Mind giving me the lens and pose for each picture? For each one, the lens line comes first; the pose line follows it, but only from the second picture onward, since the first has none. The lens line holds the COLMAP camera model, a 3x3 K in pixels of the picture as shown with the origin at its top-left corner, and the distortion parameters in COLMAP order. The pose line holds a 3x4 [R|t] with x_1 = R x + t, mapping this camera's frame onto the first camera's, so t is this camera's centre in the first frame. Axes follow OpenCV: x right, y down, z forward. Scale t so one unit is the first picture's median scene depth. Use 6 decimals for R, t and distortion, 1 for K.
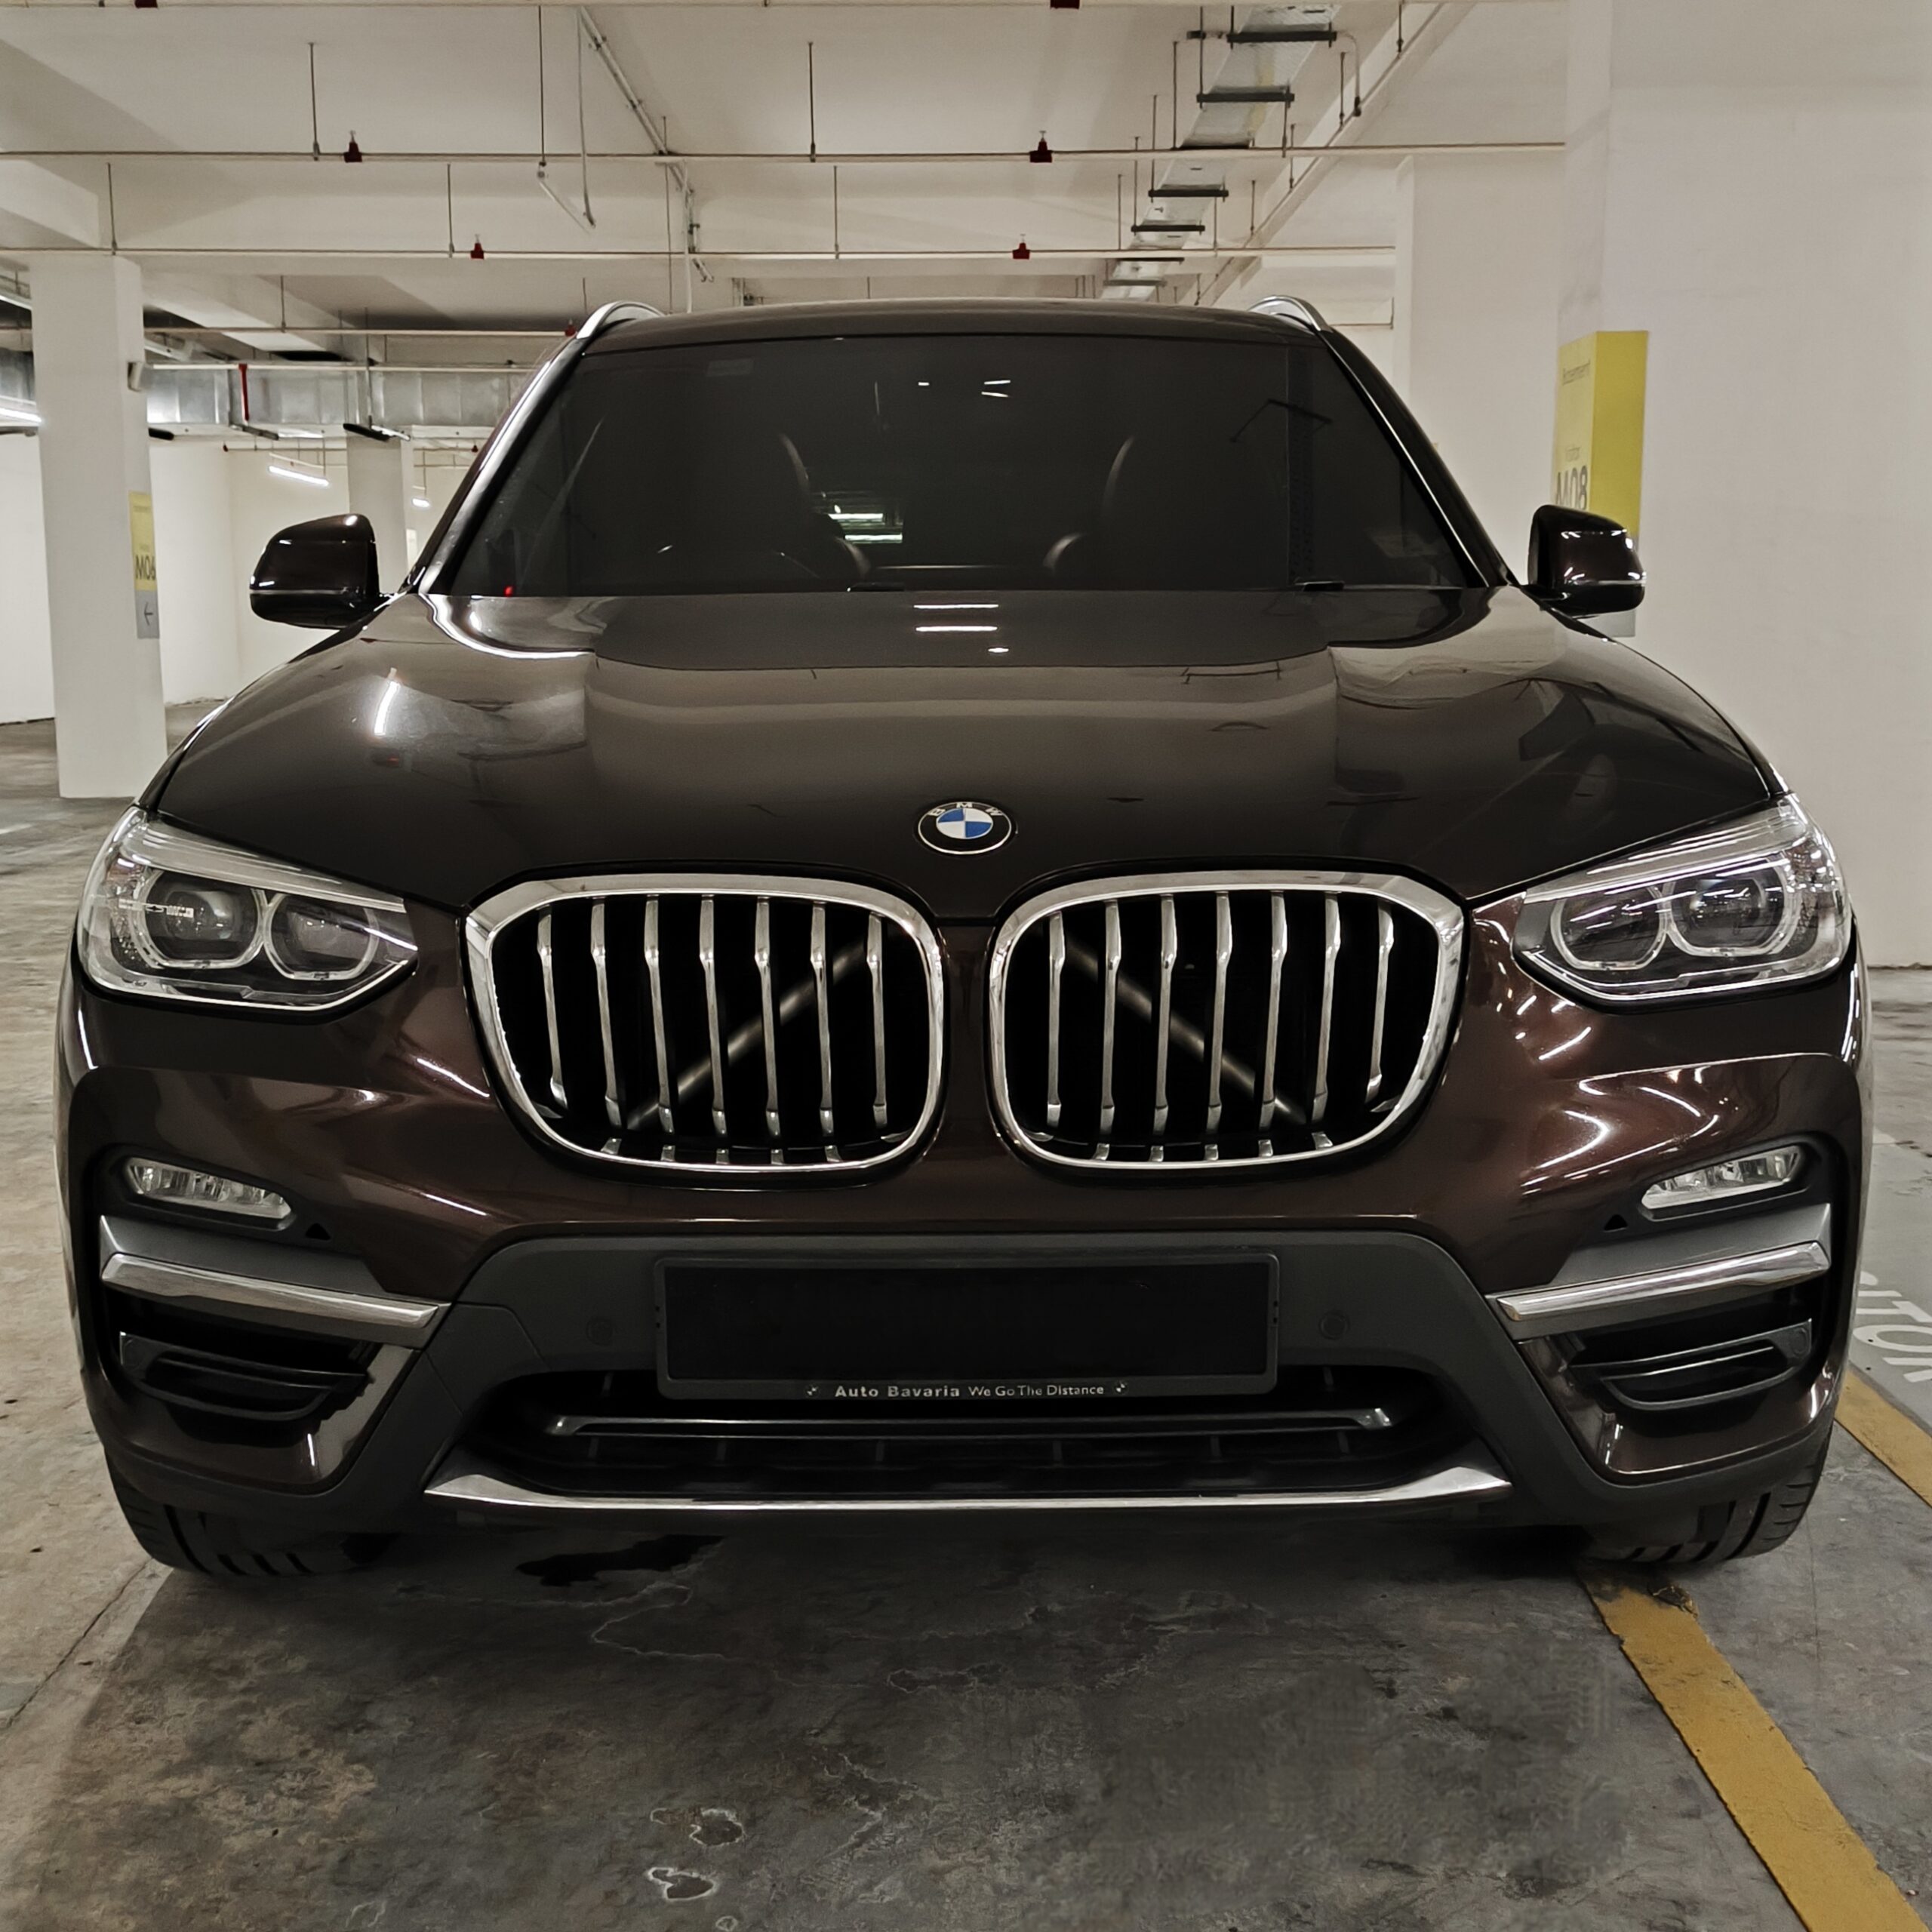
lens RADIAL K [[2394.2, 0, 966.0], [0, 2394.2, 966.0], [0, 0, 1]] dist [0.017279, -0.012527]
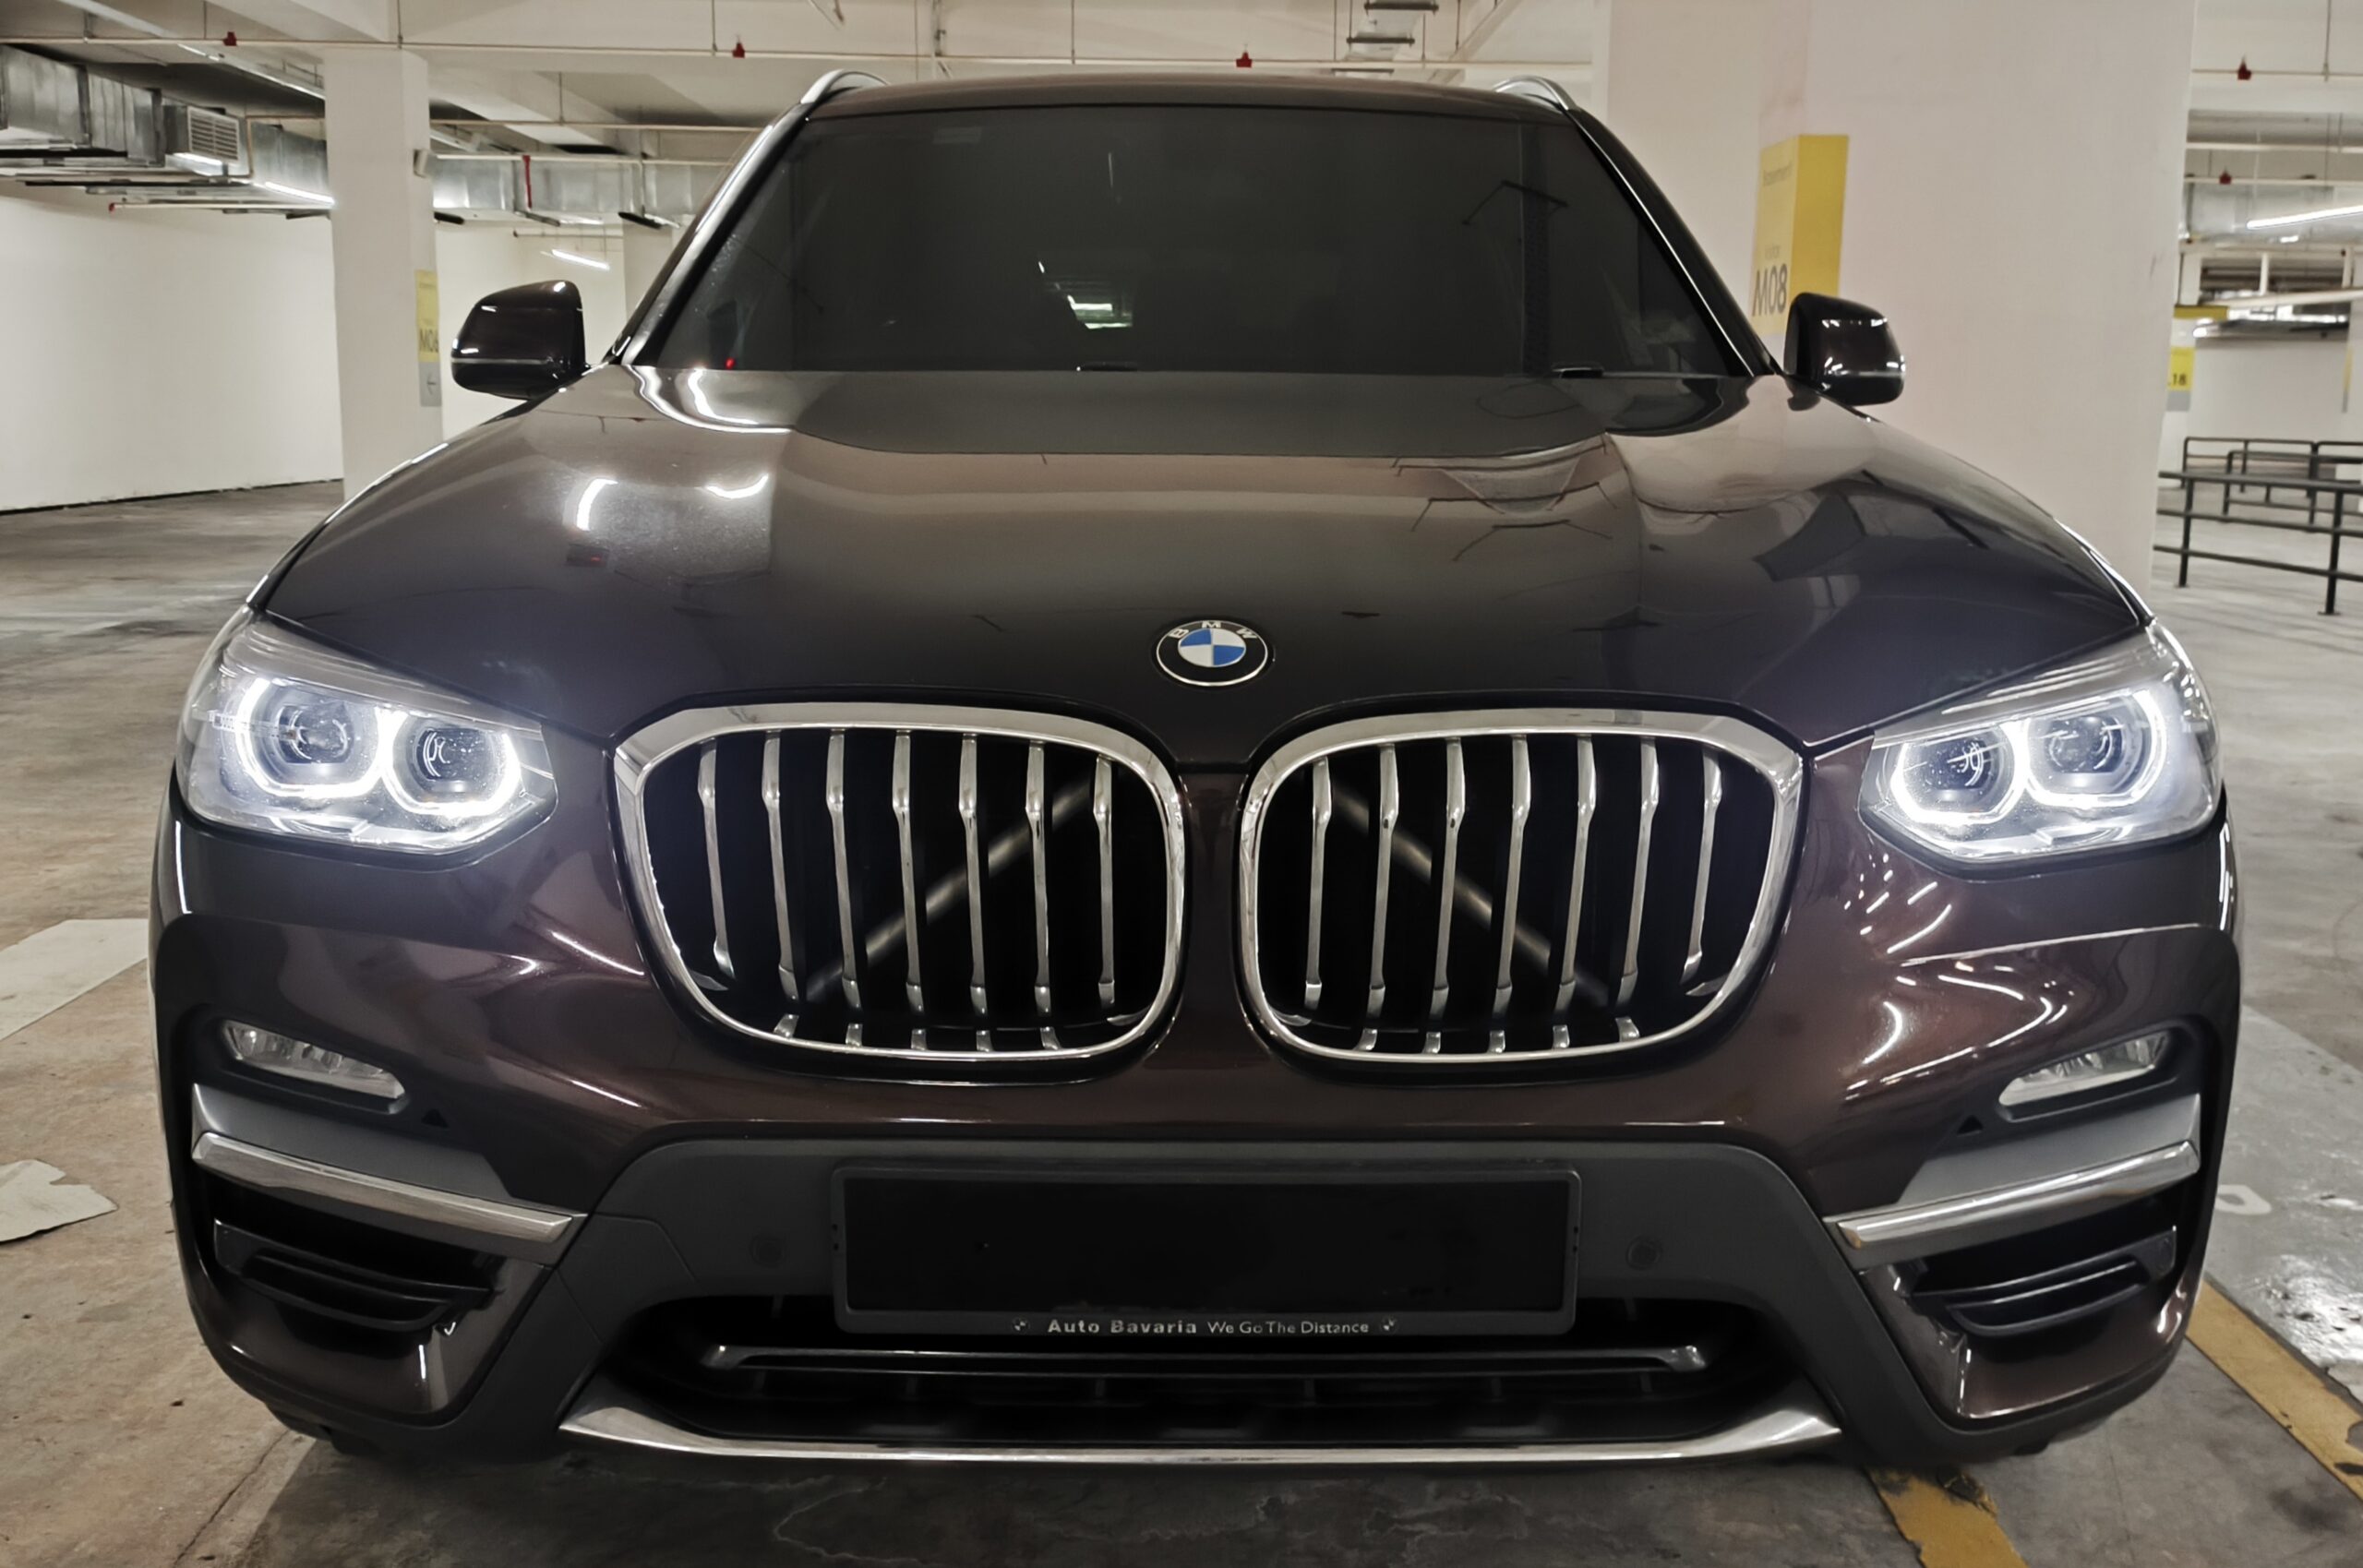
lens RADIAL K [[1990.5, 0, 1183.7], [0, 1990.5, 717.5], [0, 0, 1]] dist [0.041687, -0.102148]
pose [[0.999864, 0.015353, 0.006060, -0.012725], [-0.015437, 0.999782, 0.014082, -0.039430], [-0.005843, -0.014173, 0.999882, 0.267824]]
